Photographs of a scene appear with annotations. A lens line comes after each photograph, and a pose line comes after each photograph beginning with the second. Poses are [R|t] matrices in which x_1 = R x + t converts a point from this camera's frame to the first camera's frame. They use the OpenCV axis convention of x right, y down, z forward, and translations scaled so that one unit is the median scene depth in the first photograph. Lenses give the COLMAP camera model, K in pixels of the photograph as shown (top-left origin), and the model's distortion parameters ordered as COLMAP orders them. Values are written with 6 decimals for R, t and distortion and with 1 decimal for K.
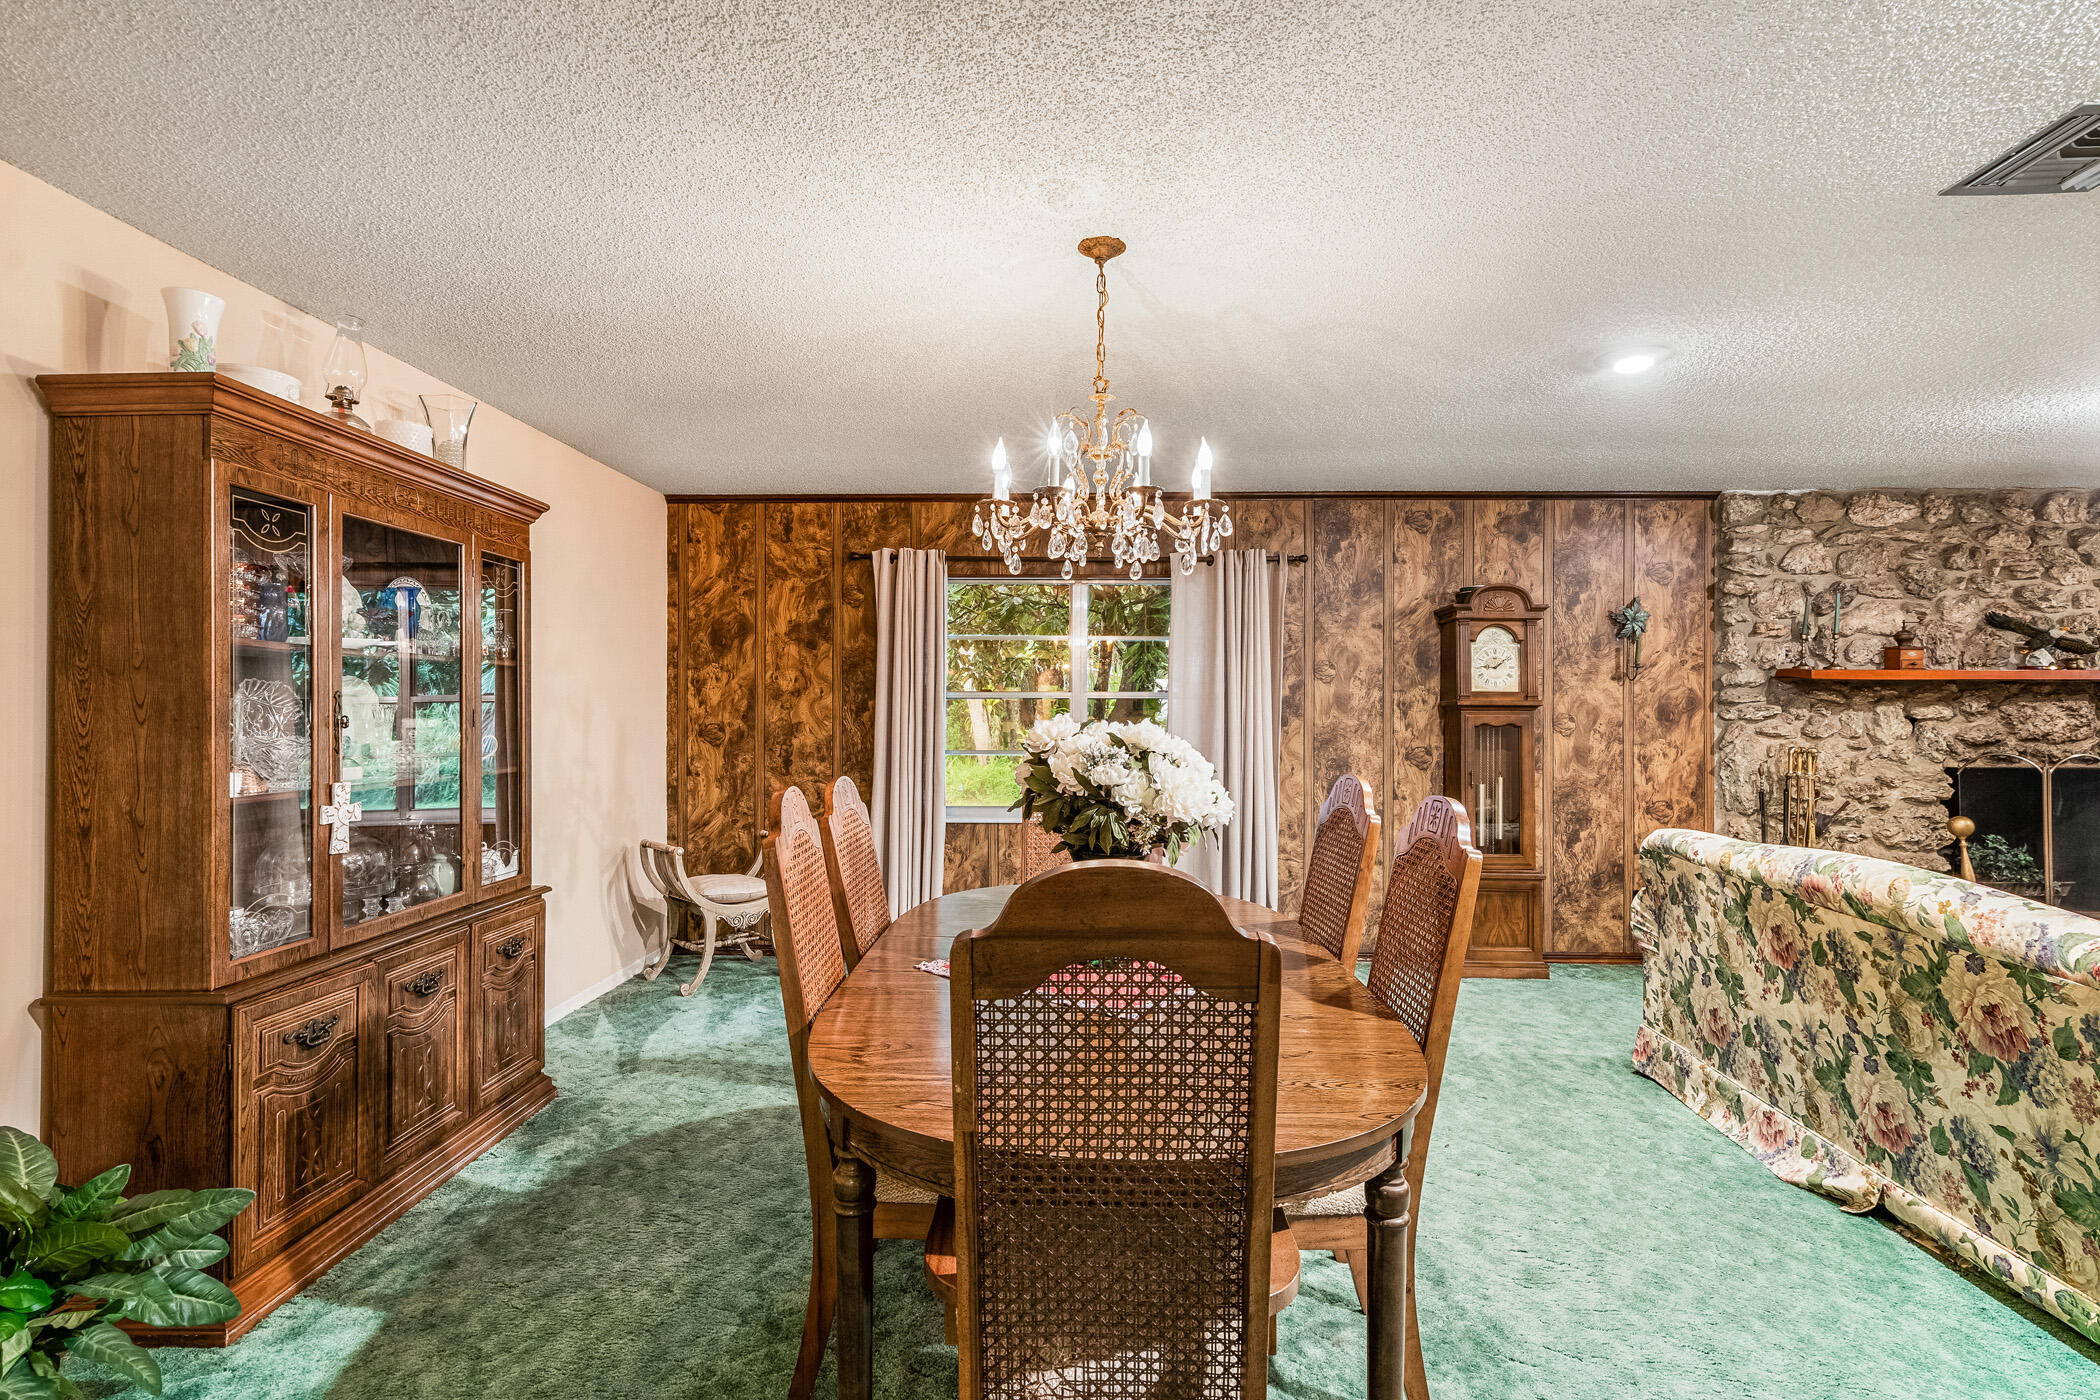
lens RADIAL K [[1016.0, 0, 1044.5], [0, 1016.0, 706.9], [0, 0, 1]] dist [-0.002658, 0.002162]
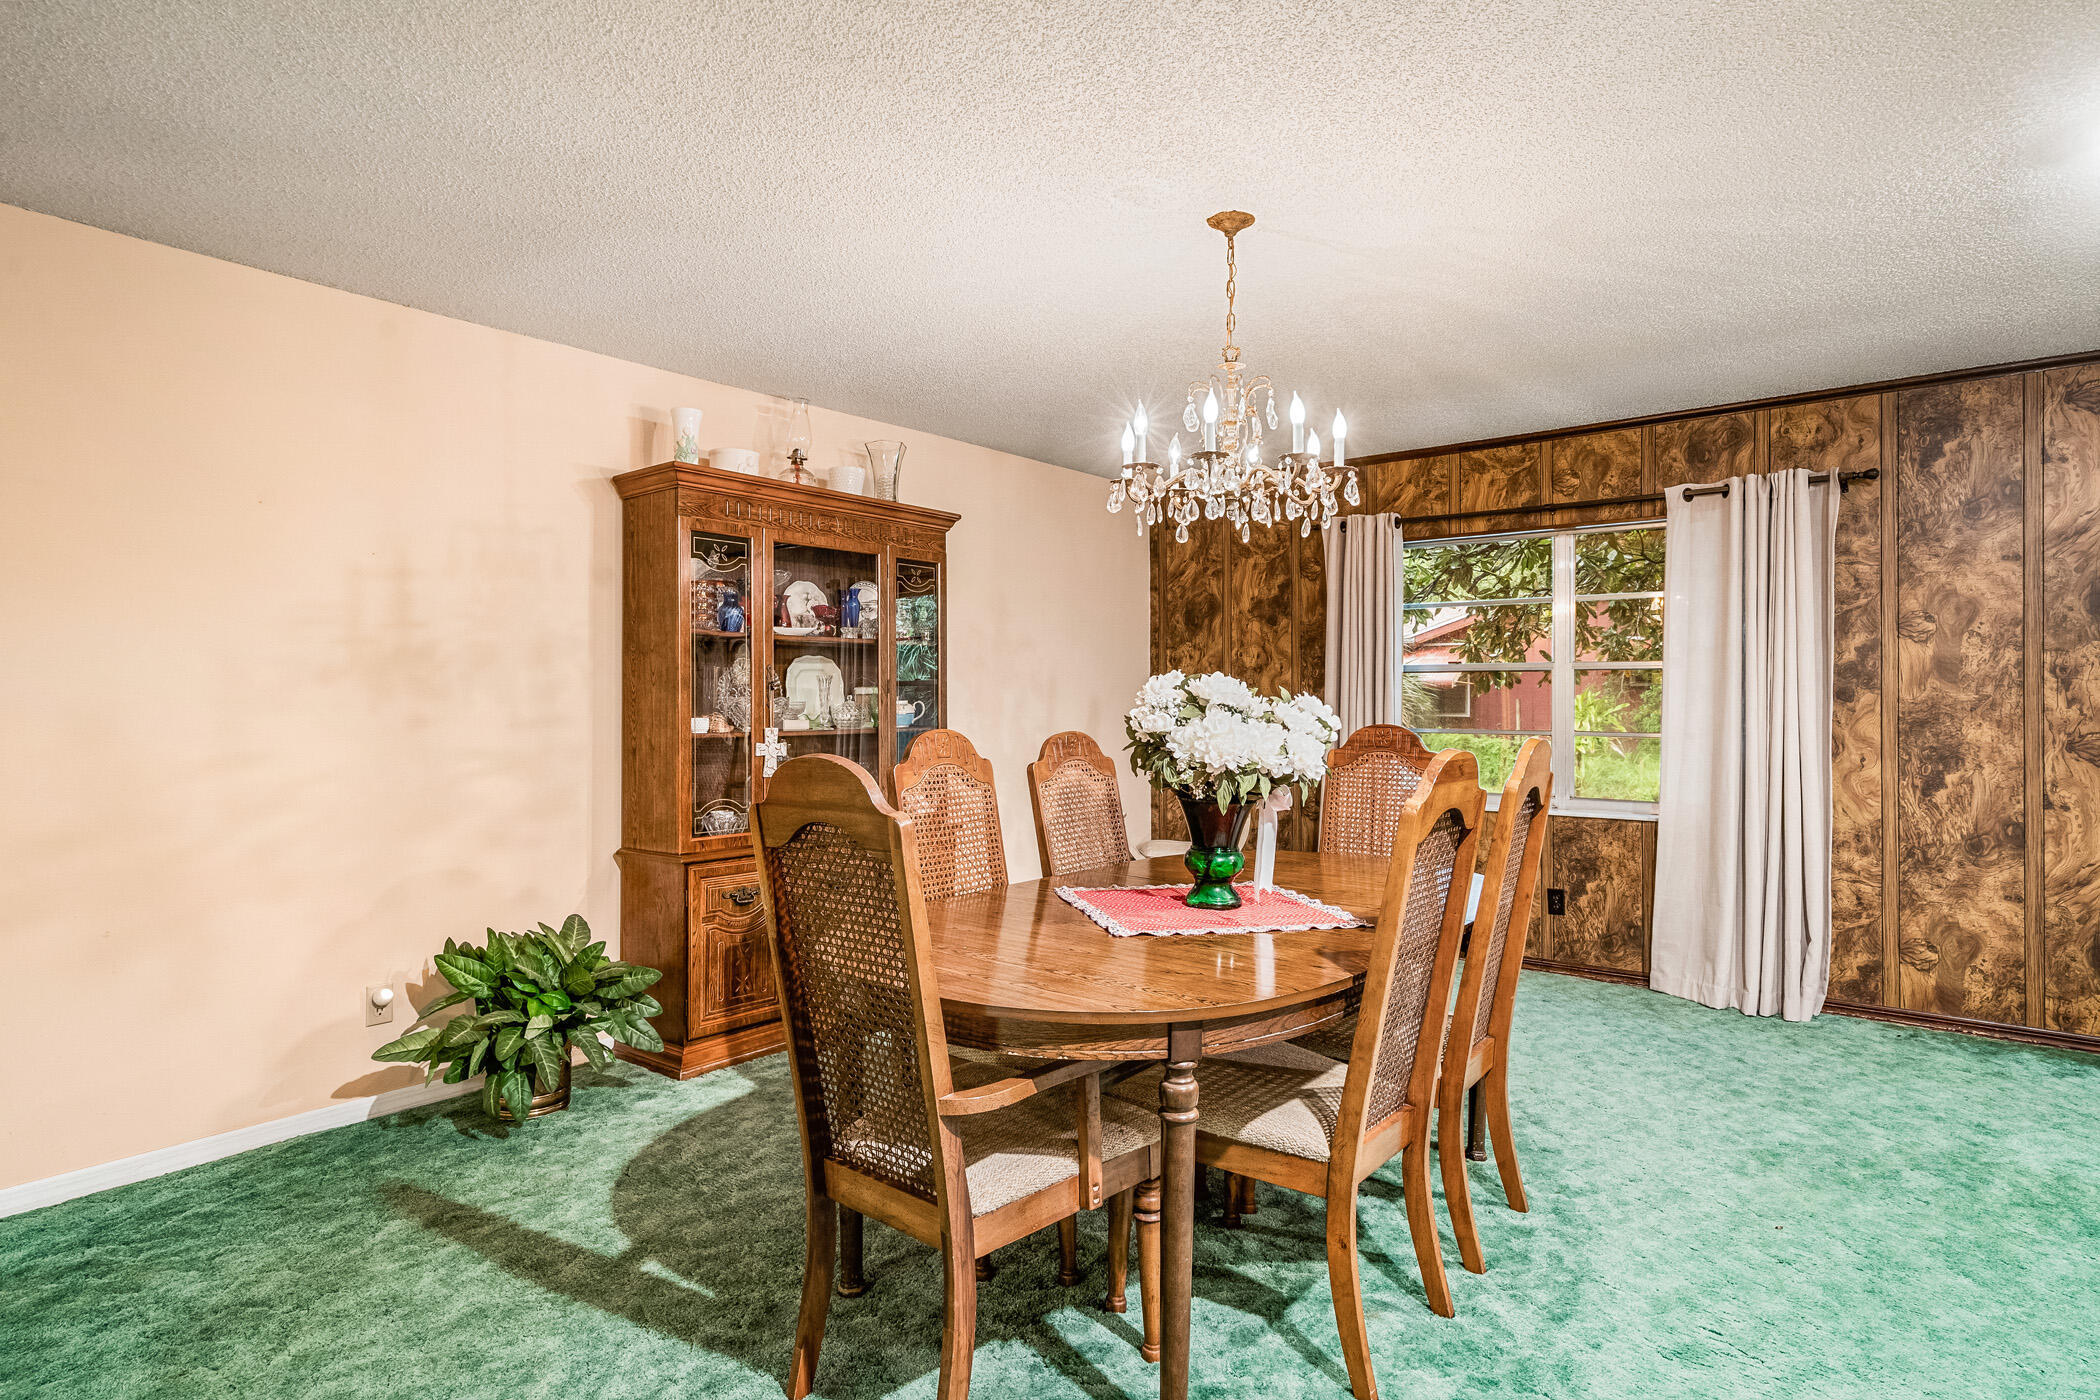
lens RADIAL K [[1131.8, 0, 1056.8], [0, 1131.8, 700.4], [0, 0, 1]] dist [0.003263, 0.001186]
pose [[0.792973, -0.001354, -0.609256, 0.283054], [0.001940, 0.999998, 0.000303, 0.016726], [0.609254, -0.001422, 0.792974, -0.012630]]
